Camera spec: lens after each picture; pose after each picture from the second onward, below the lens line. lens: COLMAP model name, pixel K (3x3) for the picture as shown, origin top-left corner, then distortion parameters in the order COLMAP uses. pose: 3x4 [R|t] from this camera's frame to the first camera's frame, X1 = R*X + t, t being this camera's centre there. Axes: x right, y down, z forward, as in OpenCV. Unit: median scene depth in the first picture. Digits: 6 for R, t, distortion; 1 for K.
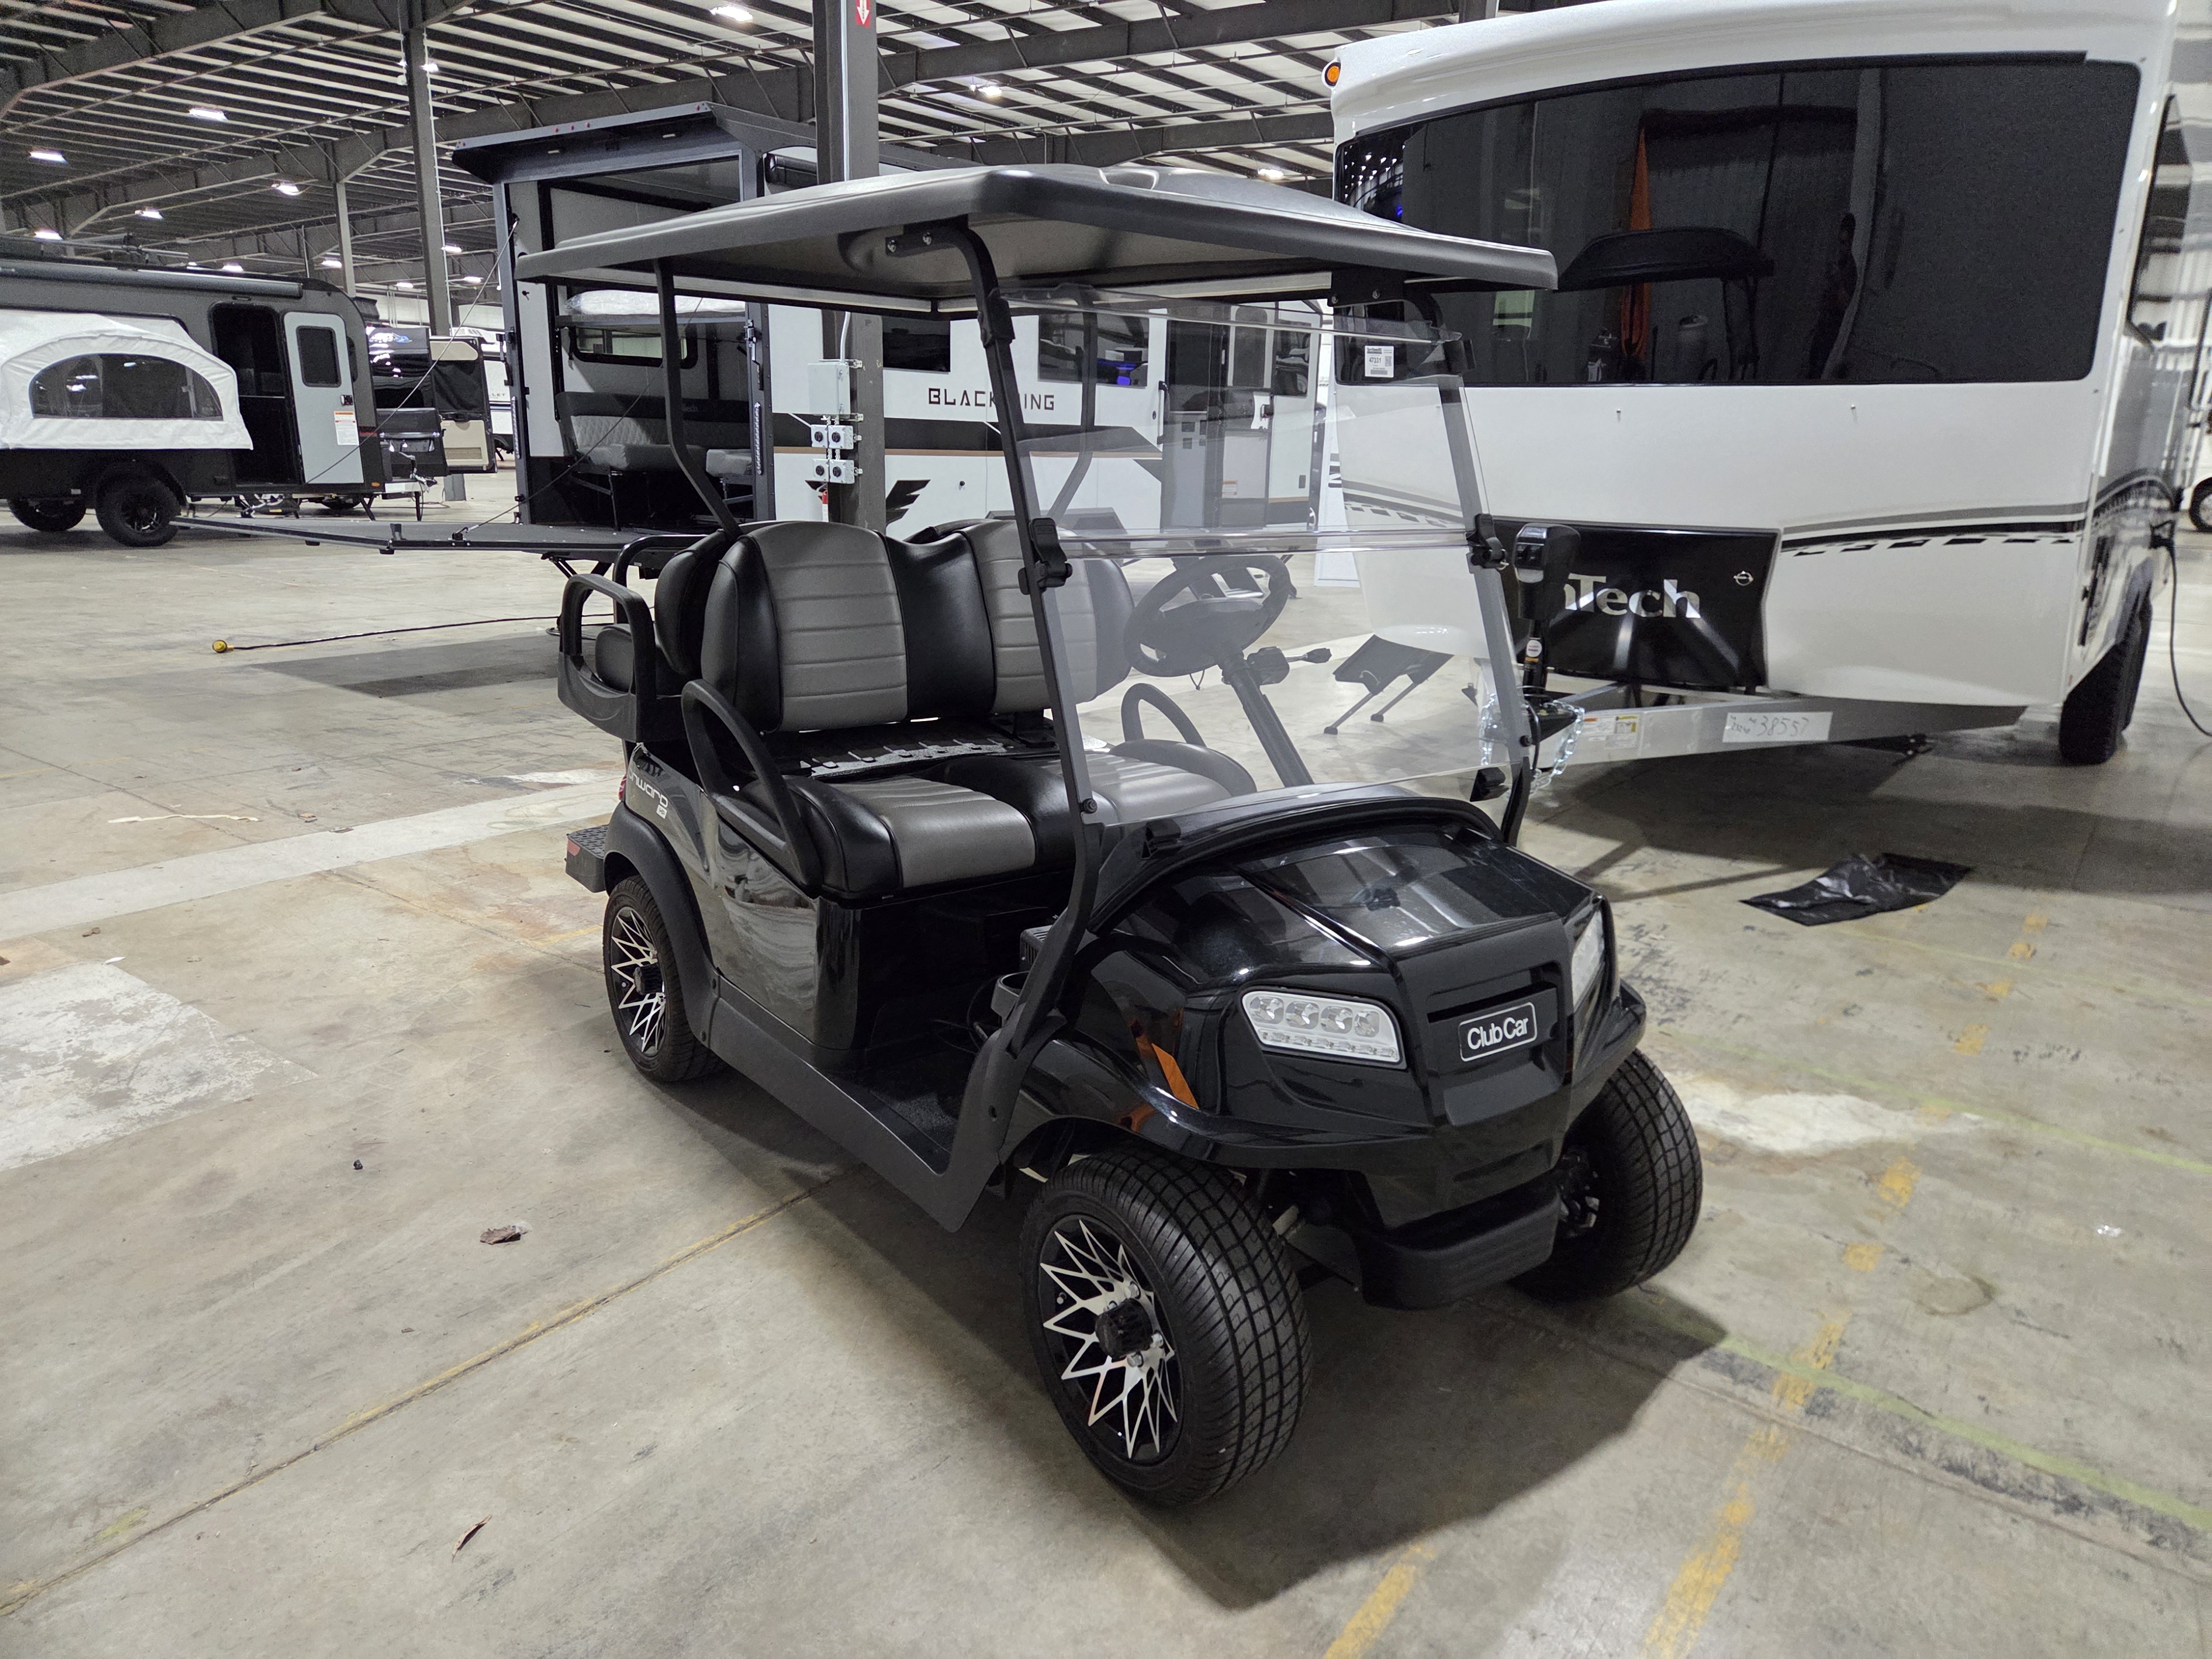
lens RADIAL K [[1490.9, 0, 1106.4], [0, 1490.9, 827.8], [0, 0, 1]] dist [0.043196, -0.033625]
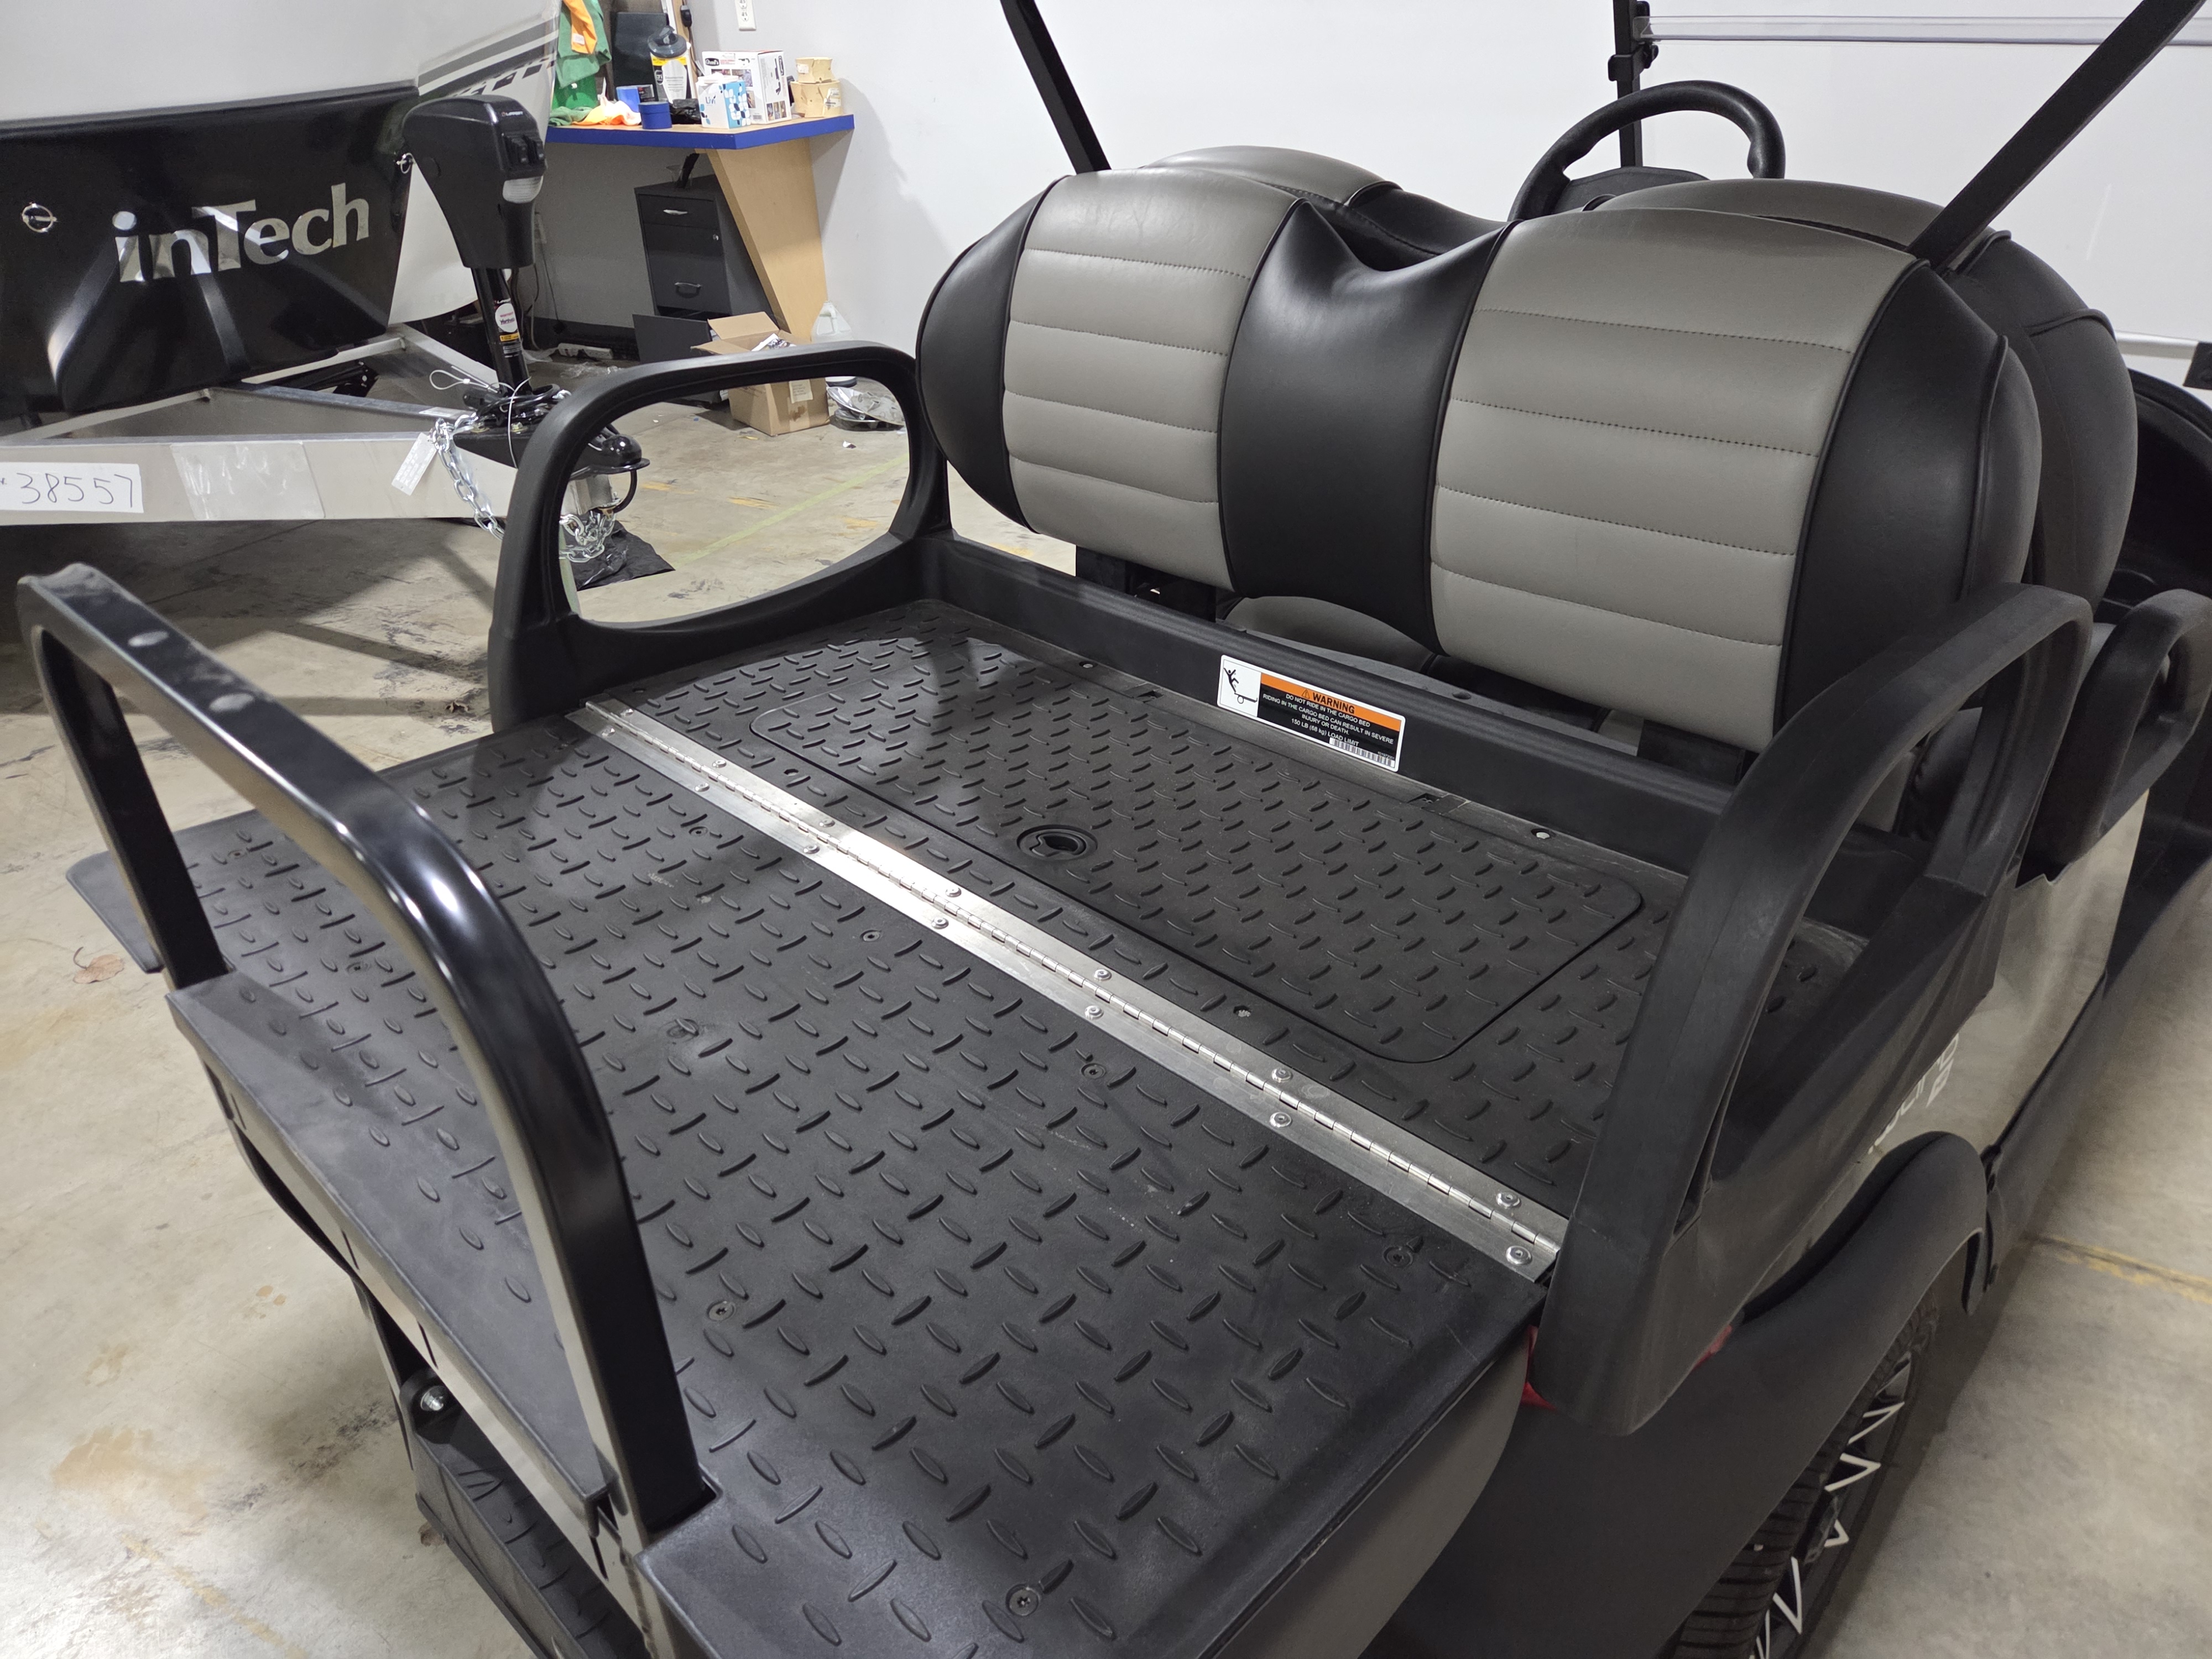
lens RADIAL K [[1490.9, 0, 1119.4], [0, 1490.9, 826.6], [0, 0, 1]] dist [0.043196, -0.033625]
pose [[-0.169424, -0.520190, 0.837077, -0.563680], [0.271703, 0.791787, 0.547038, -0.327227], [-0.947350, 0.320118, 0.007190, 1.199217]]
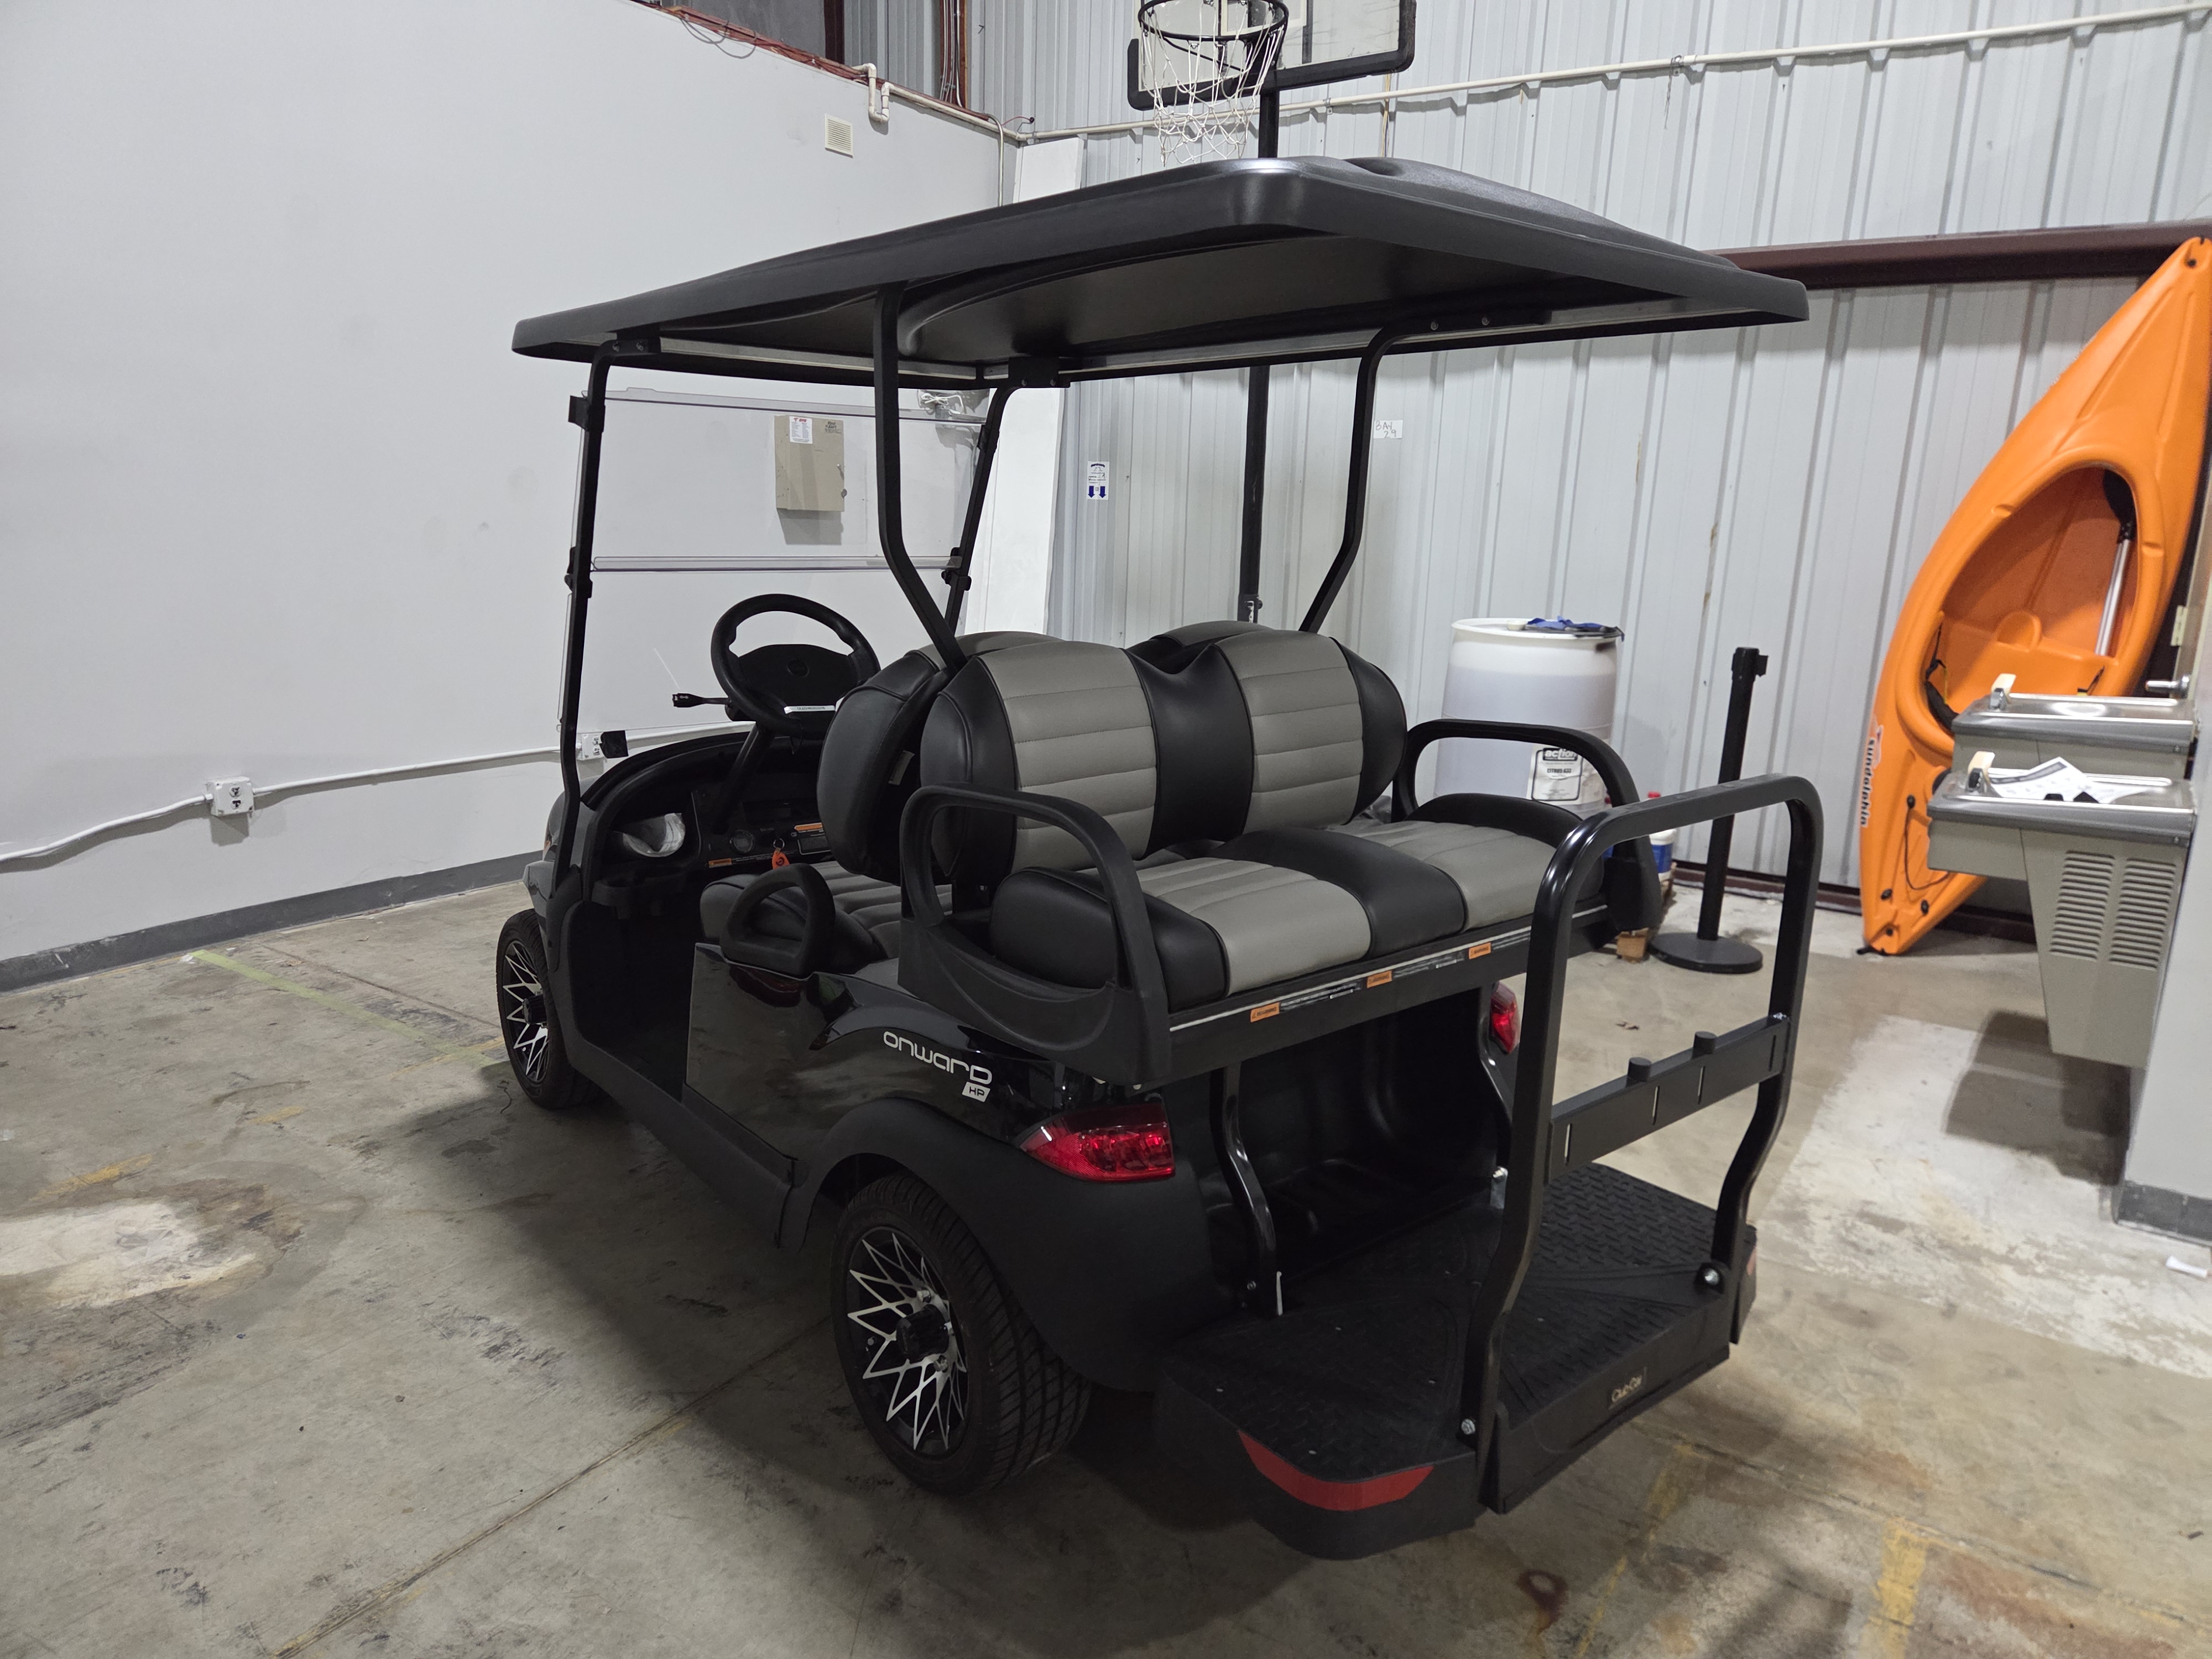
lens RADIAL K [[1490.9, 0, 1100.2], [0, 1490.9, 827.2], [0, 0, 1]] dist [0.043196, -0.033625]
pose [[-0.996544, -0.044547, -0.070116, -0.069472], [-0.071679, 0.887733, 0.454744, -0.488375], [0.041987, 0.458198, -0.887858, 1.825191]]
